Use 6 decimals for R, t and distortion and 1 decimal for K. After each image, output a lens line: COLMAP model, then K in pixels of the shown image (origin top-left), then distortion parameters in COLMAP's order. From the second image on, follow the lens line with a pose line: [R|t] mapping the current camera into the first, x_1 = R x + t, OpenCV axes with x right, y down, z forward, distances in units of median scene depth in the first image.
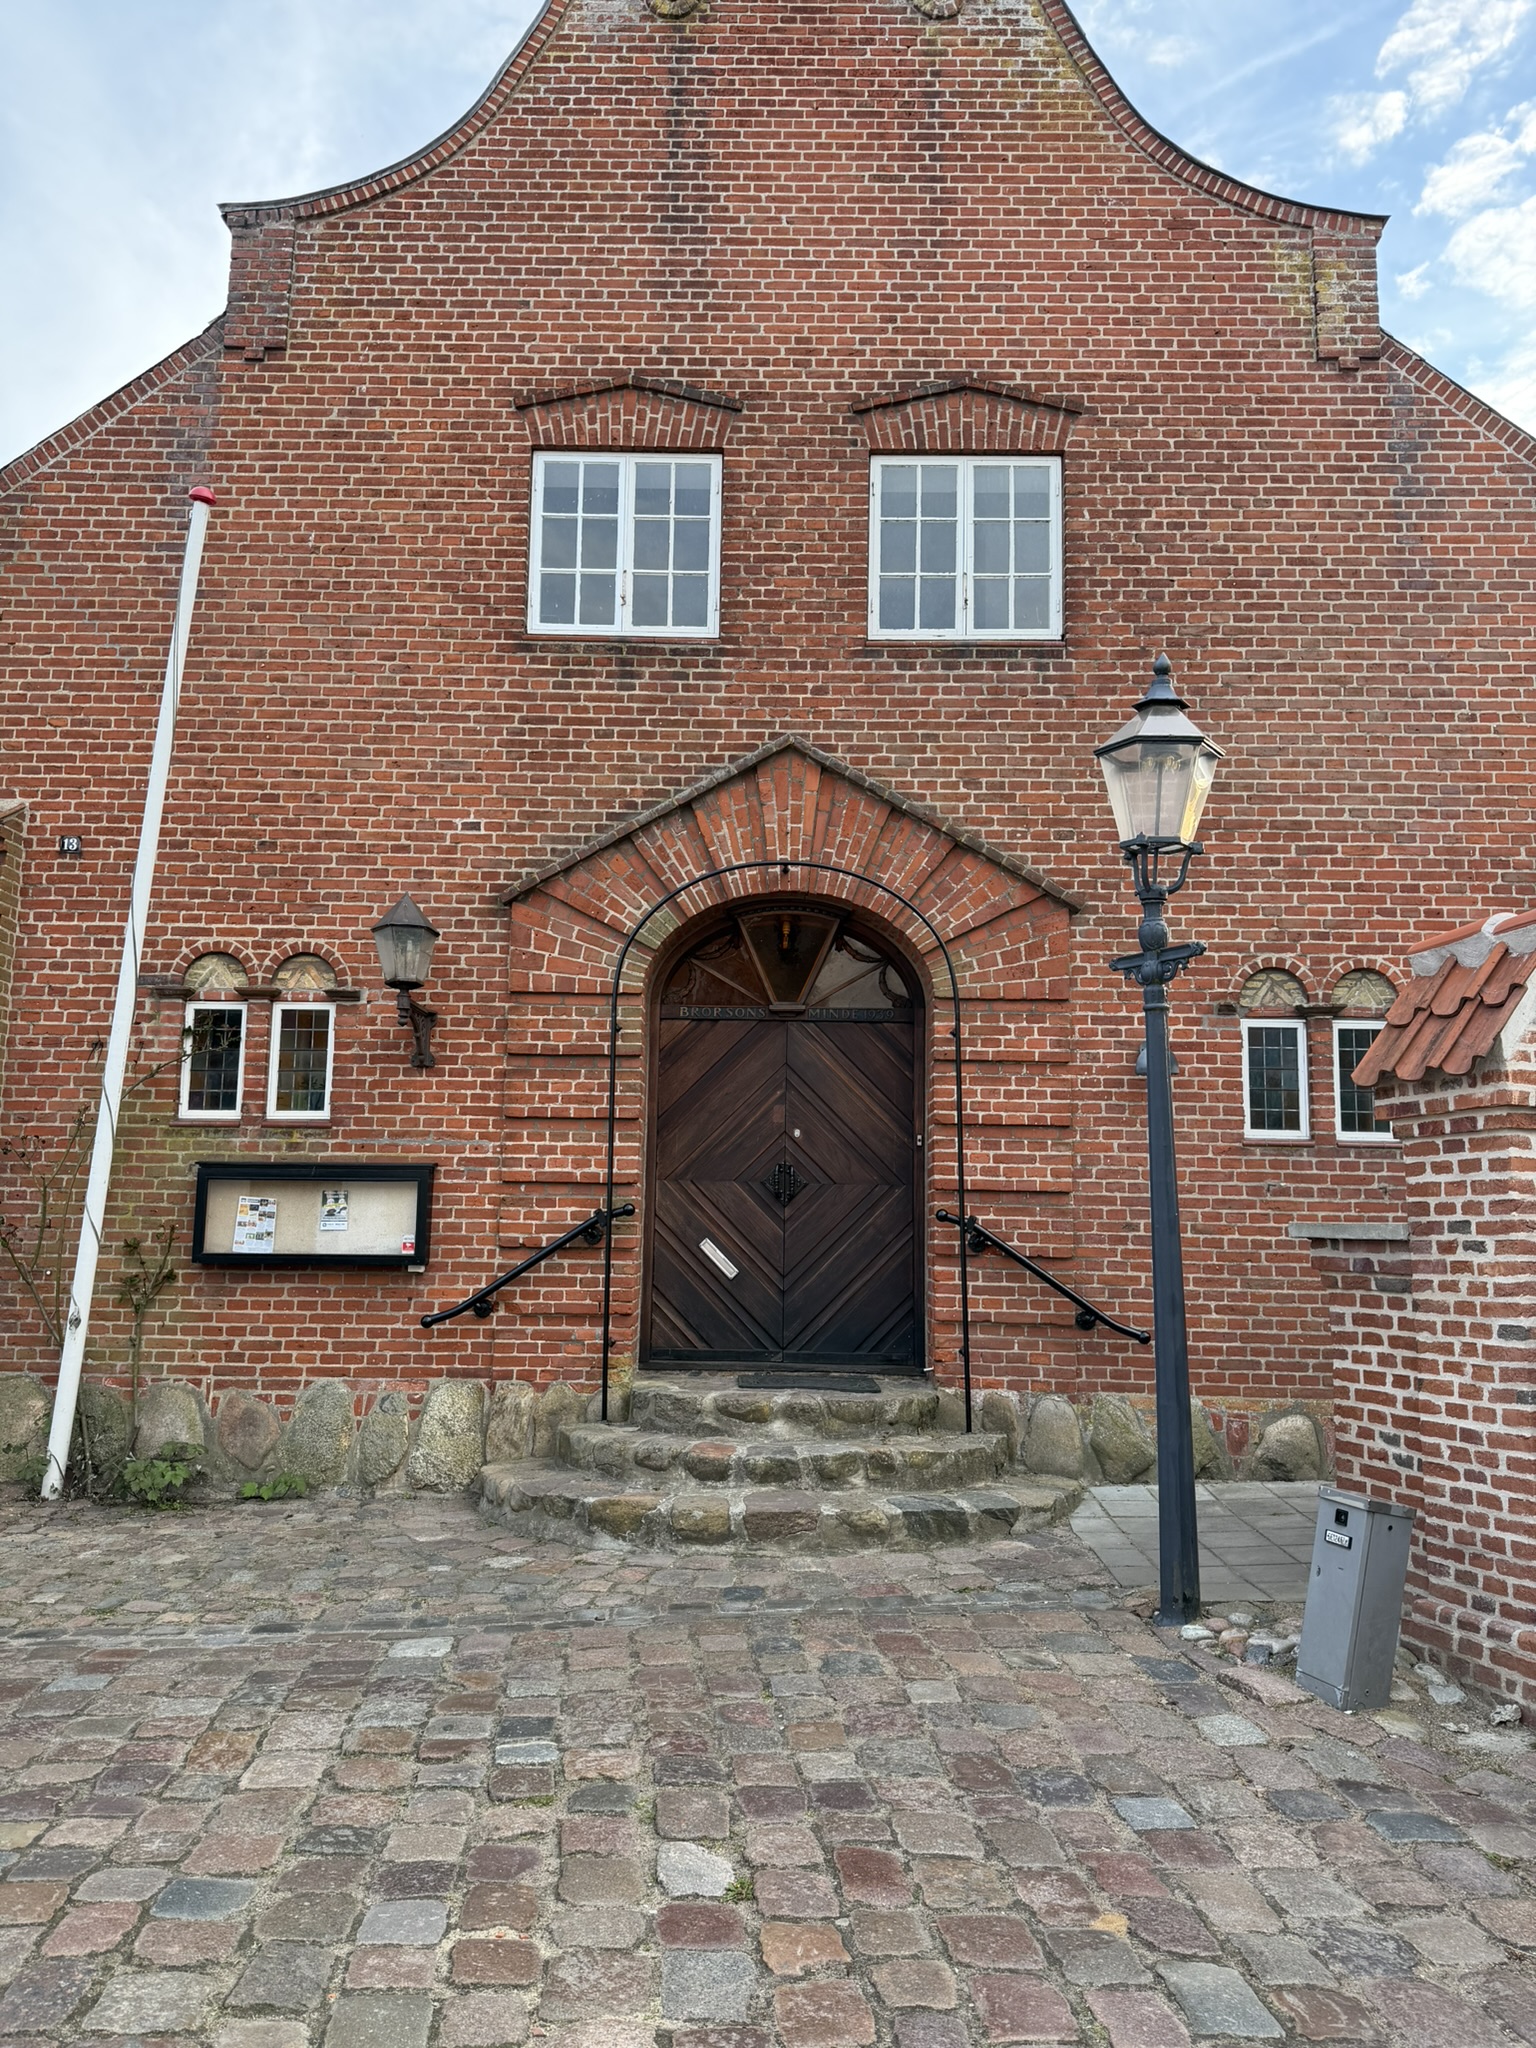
lens RADIAL K [[1391.7, 0, 769.7], [0, 1391.7, 1030.5], [0, 0, 1]] dist [0.190936, -0.363872]
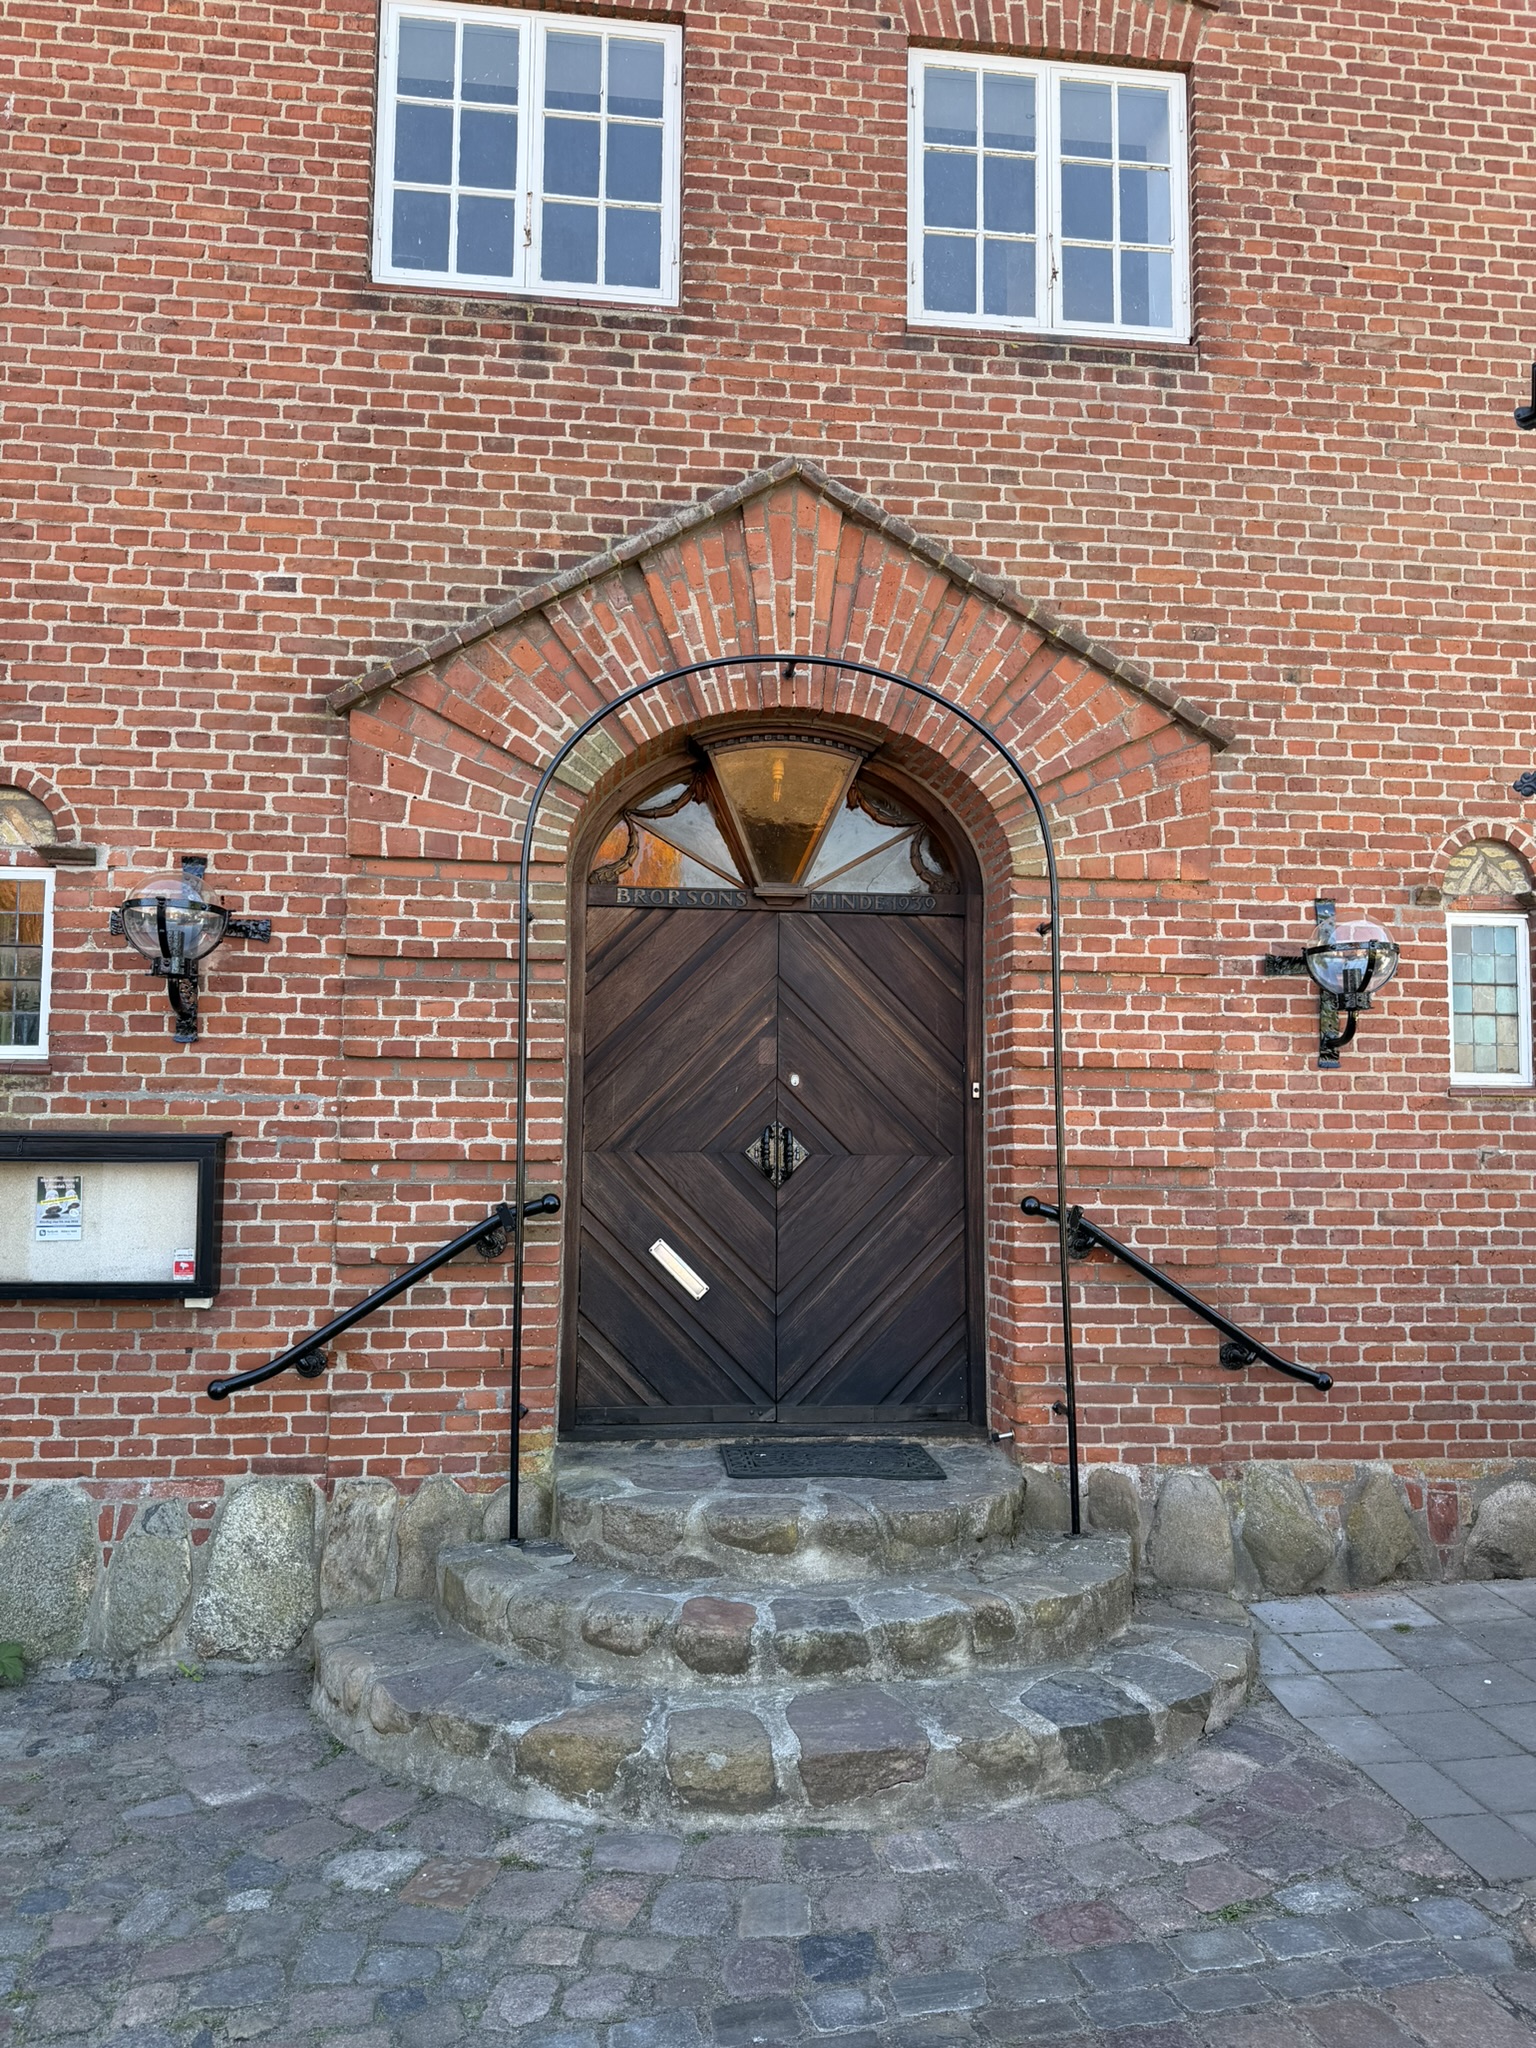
lens RADIAL K [[1427.0, 0, 768.8], [0, 1427.0, 1030.8], [0, 0, 1]] dist [0.037177, -0.041577]
pose [[0.992158, 0.001426, 0.124980, -0.077735], [-0.008356, 0.998455, 0.054942, 0.013362], [-0.124708, -0.055555, 0.990637, 0.336688]]
